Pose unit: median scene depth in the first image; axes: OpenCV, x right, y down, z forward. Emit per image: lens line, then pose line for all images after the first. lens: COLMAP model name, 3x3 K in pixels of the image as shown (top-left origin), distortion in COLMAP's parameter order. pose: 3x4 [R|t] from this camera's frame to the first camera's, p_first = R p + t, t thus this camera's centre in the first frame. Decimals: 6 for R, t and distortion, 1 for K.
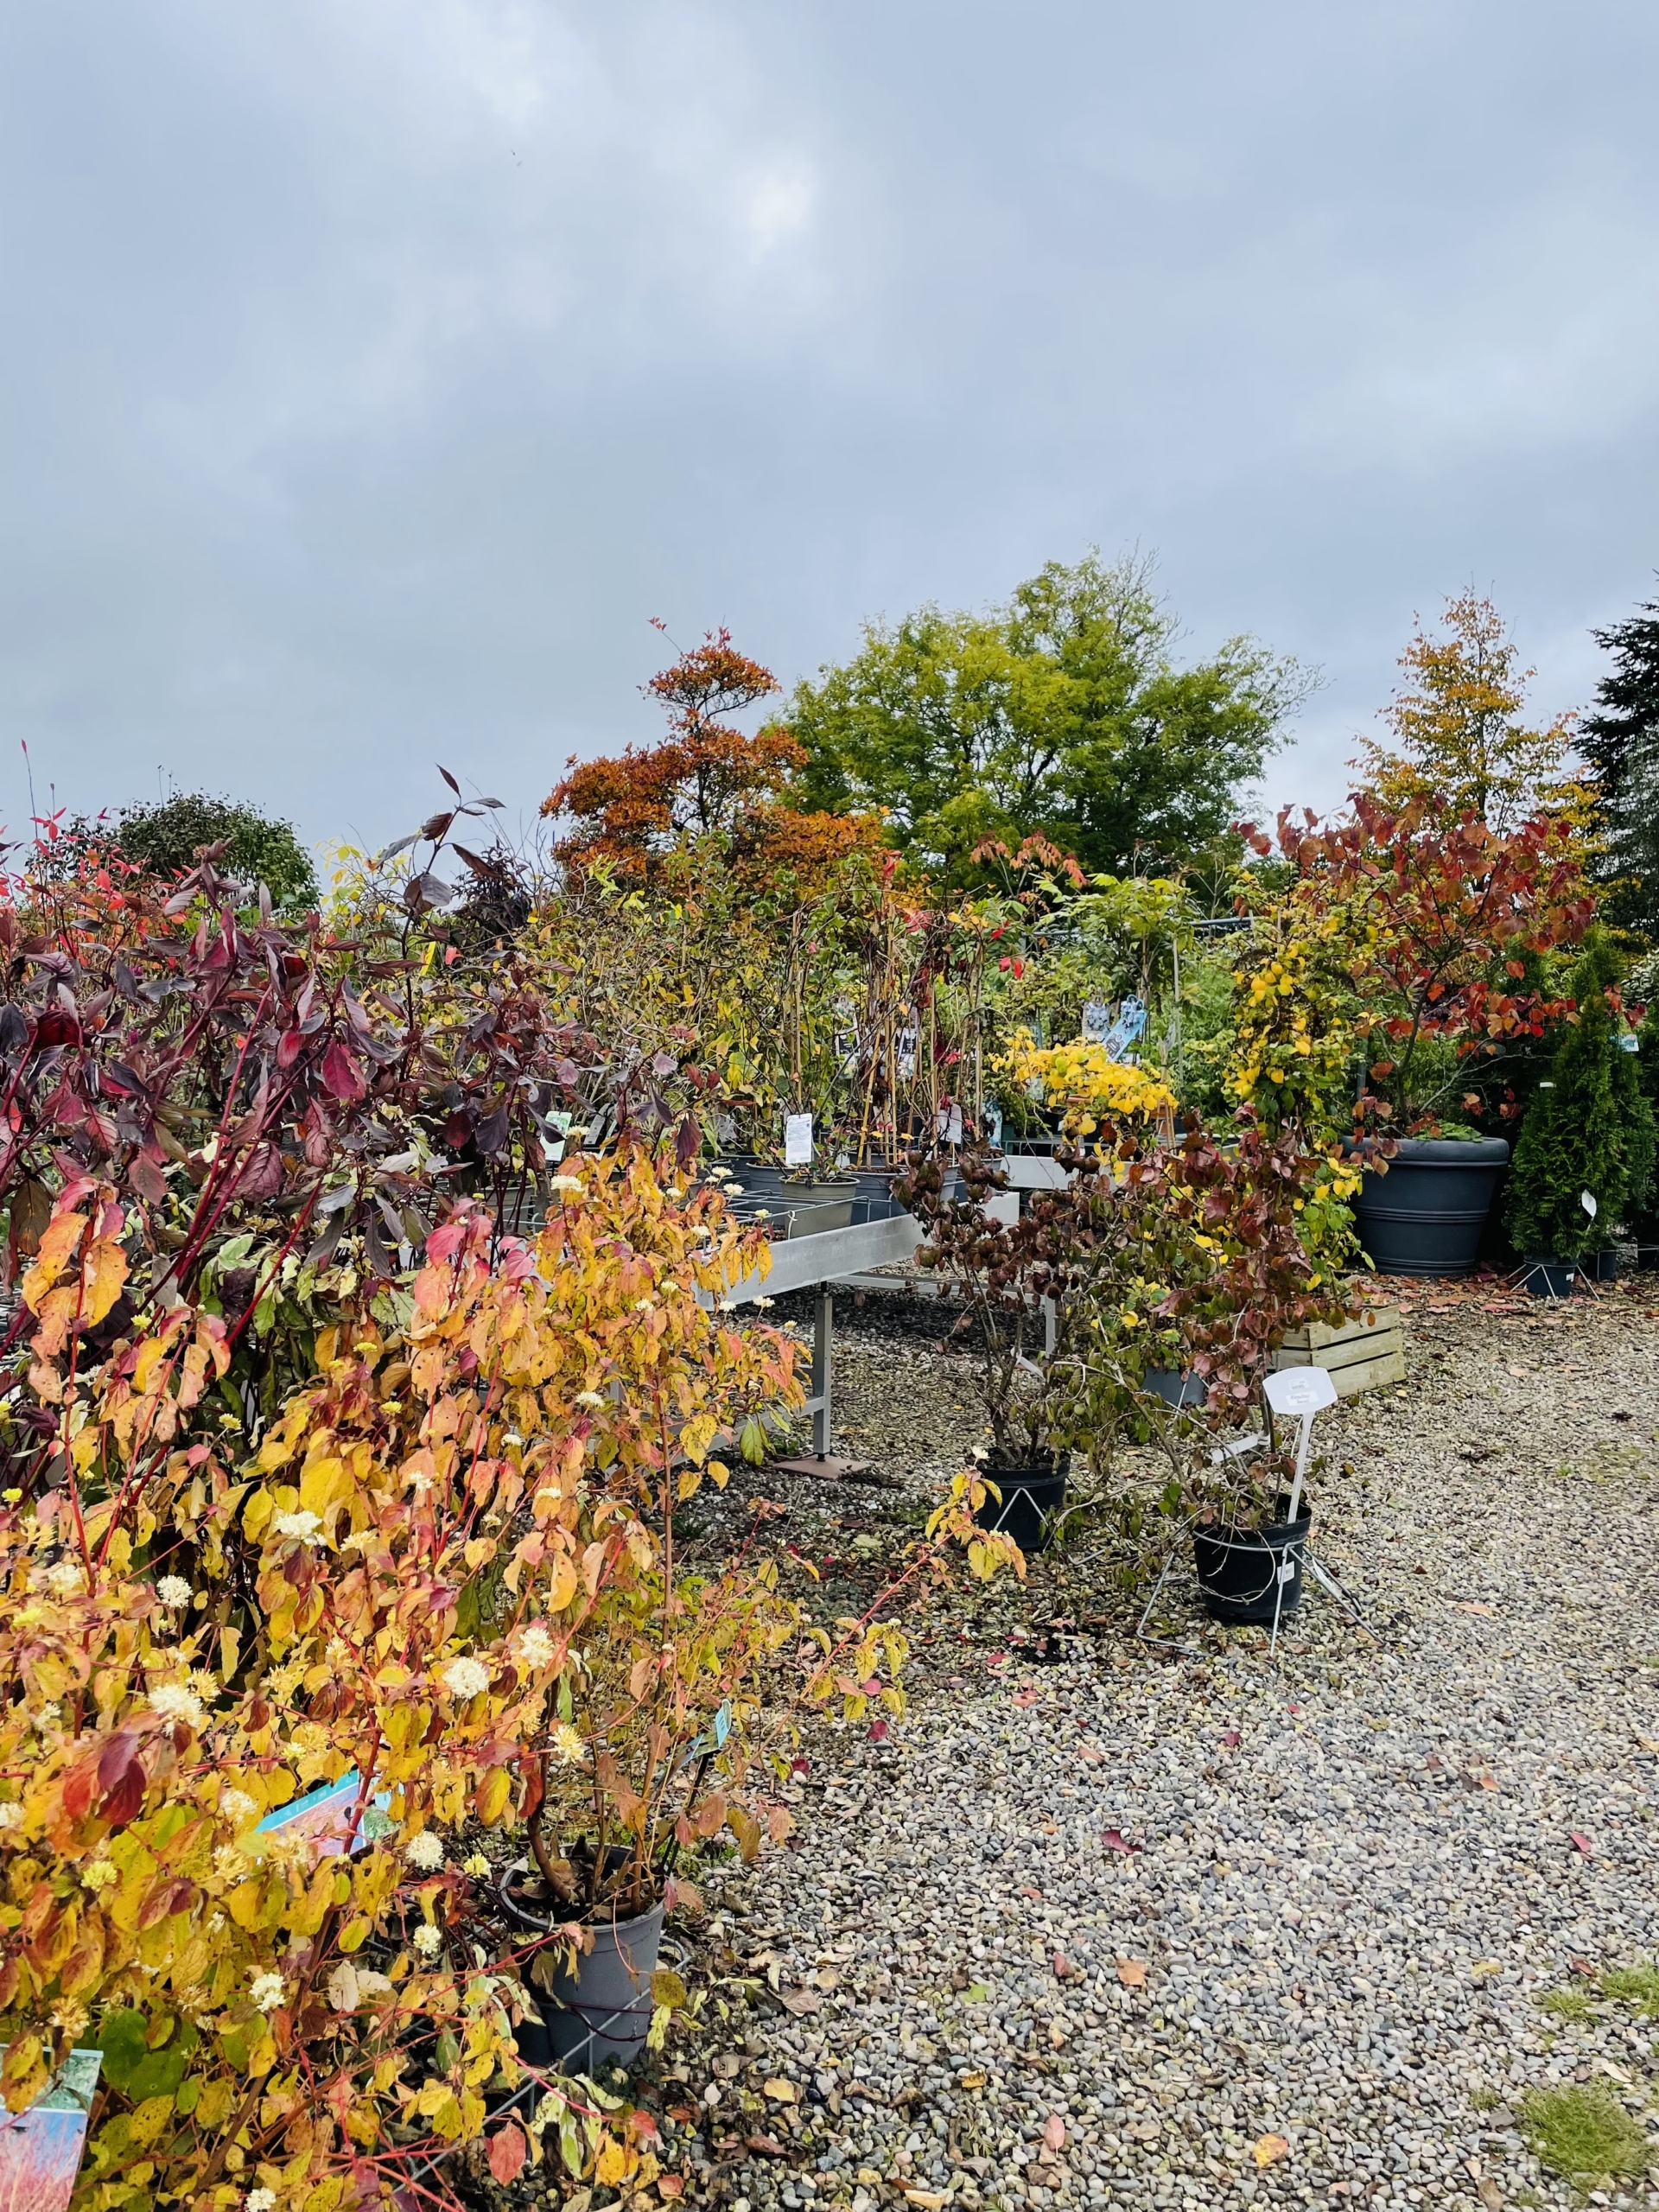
lens RADIAL K [[1652.2, 0, 830.6], [0, 1652.2, 1116.9], [0, 0, 1]] dist [0.006364, -0.013826]
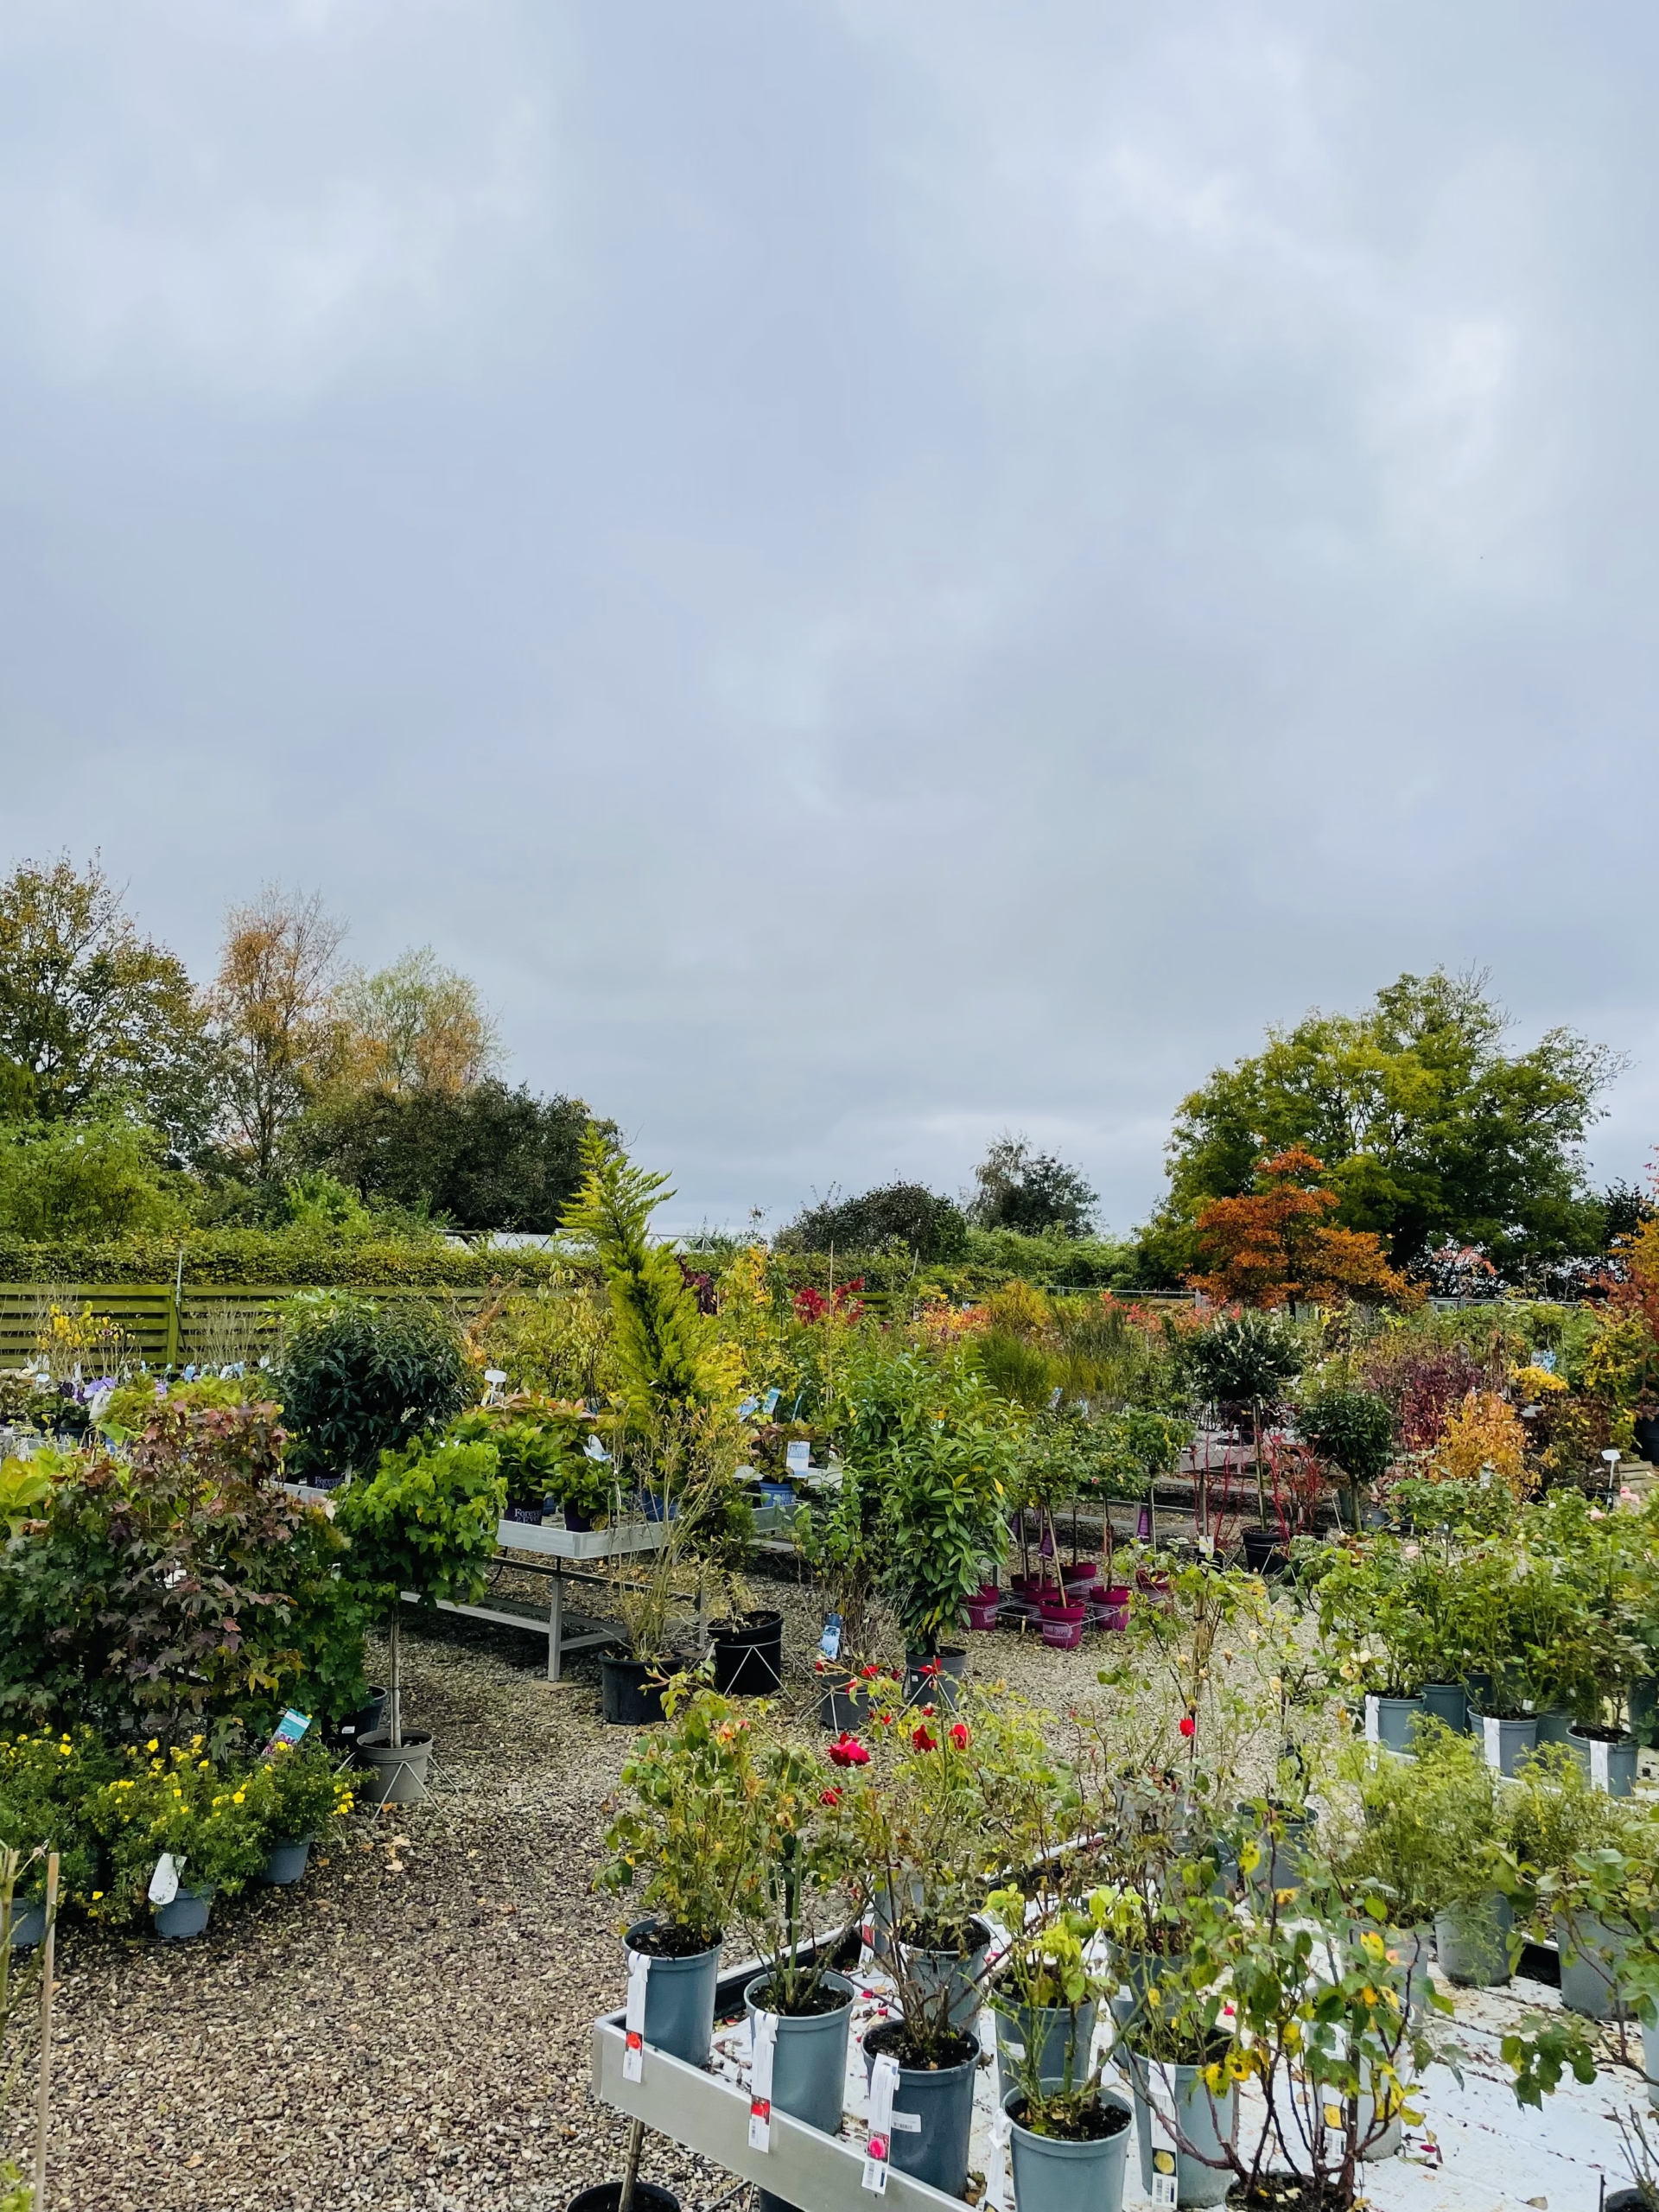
lens RADIAL K [[1652.2, 0, 821.2], [0, 1652.2, 1091.1], [0, 0, 1]] dist [0.006364, -0.013826]
pose [[0.984043, -0.001152, -0.177926, -0.098060], [-0.030792, 0.983789, -0.176666, 0.005643], [0.175245, 0.179325, 0.968056, -0.372458]]
